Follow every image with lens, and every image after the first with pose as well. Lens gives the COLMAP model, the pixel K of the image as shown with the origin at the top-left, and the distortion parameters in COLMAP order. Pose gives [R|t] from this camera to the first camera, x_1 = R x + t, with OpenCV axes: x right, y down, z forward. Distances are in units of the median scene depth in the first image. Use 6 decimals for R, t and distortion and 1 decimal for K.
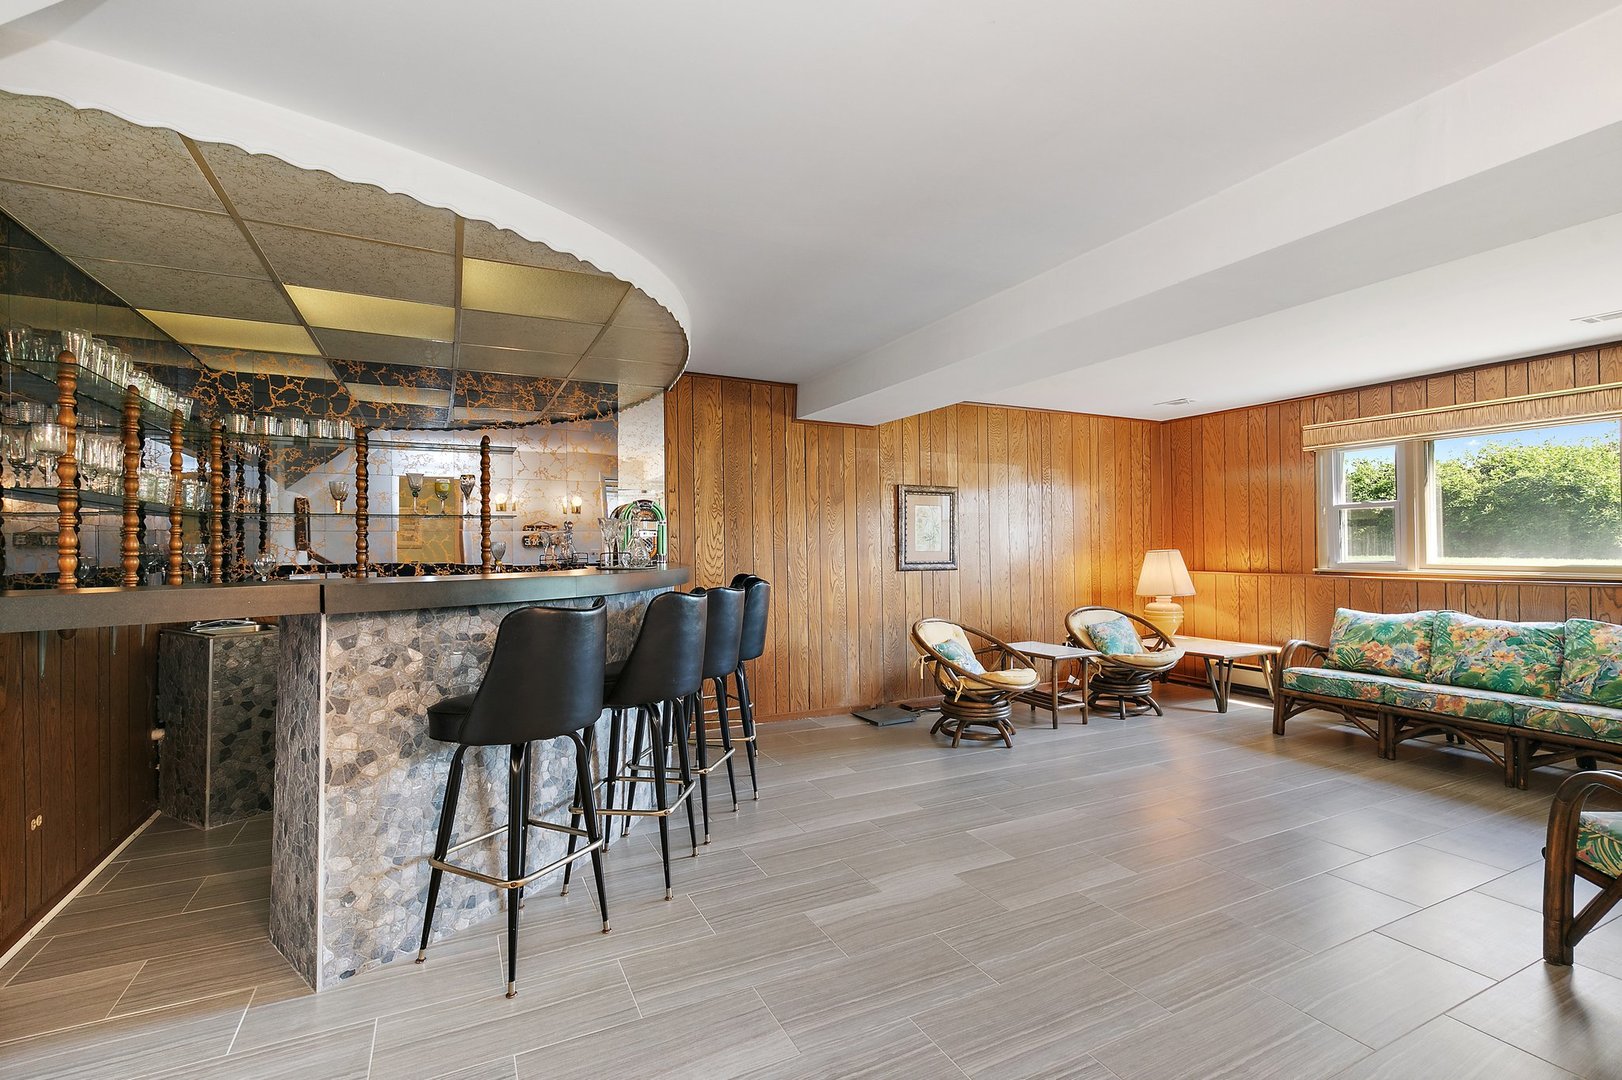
lens RADIAL K [[737.1, 0, 810.8], [0, 737.1, 542.6], [0, 0, 1]] dist [0.002414, -0.000052]
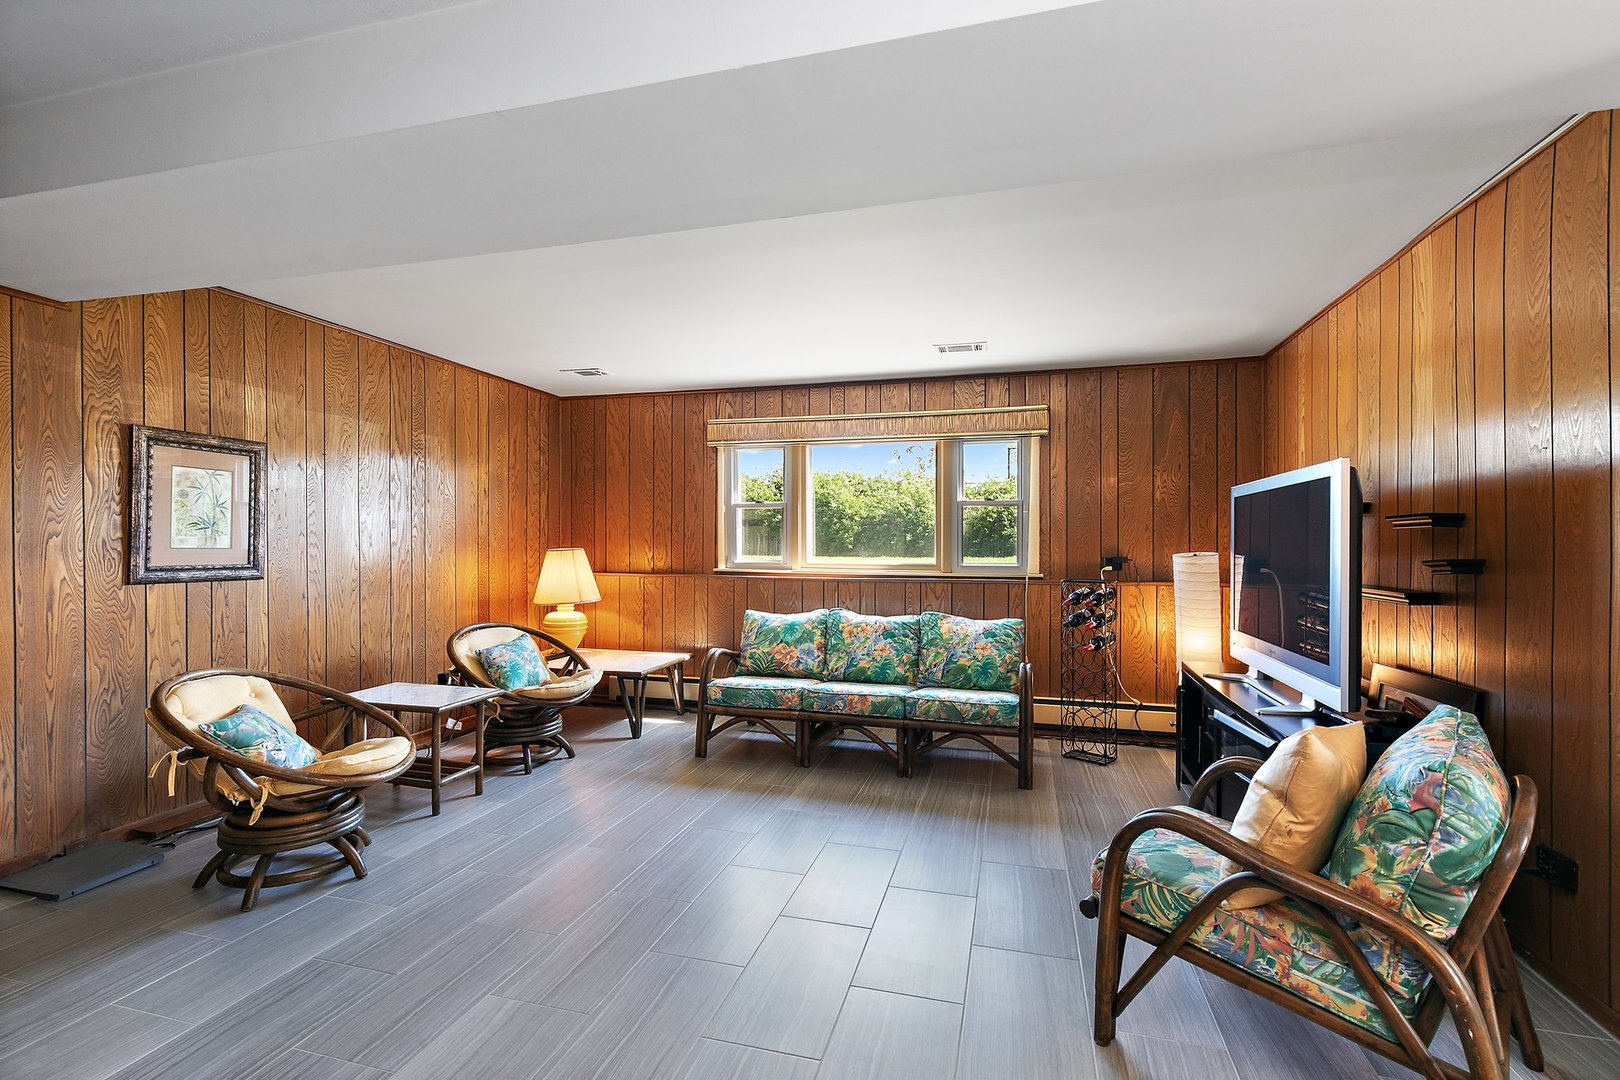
lens RADIAL K [[736.2, 0, 809.8], [0, 736.2, 542.6], [0, 0, 1]] dist [0.002414, -0.000052]
pose [[0.677739, 0.011936, 0.735206, 0.061167], [-0.014679, 0.999889, -0.002702, 0.002176], [-0.735156, -0.008961, 0.677838, 0.275072]]
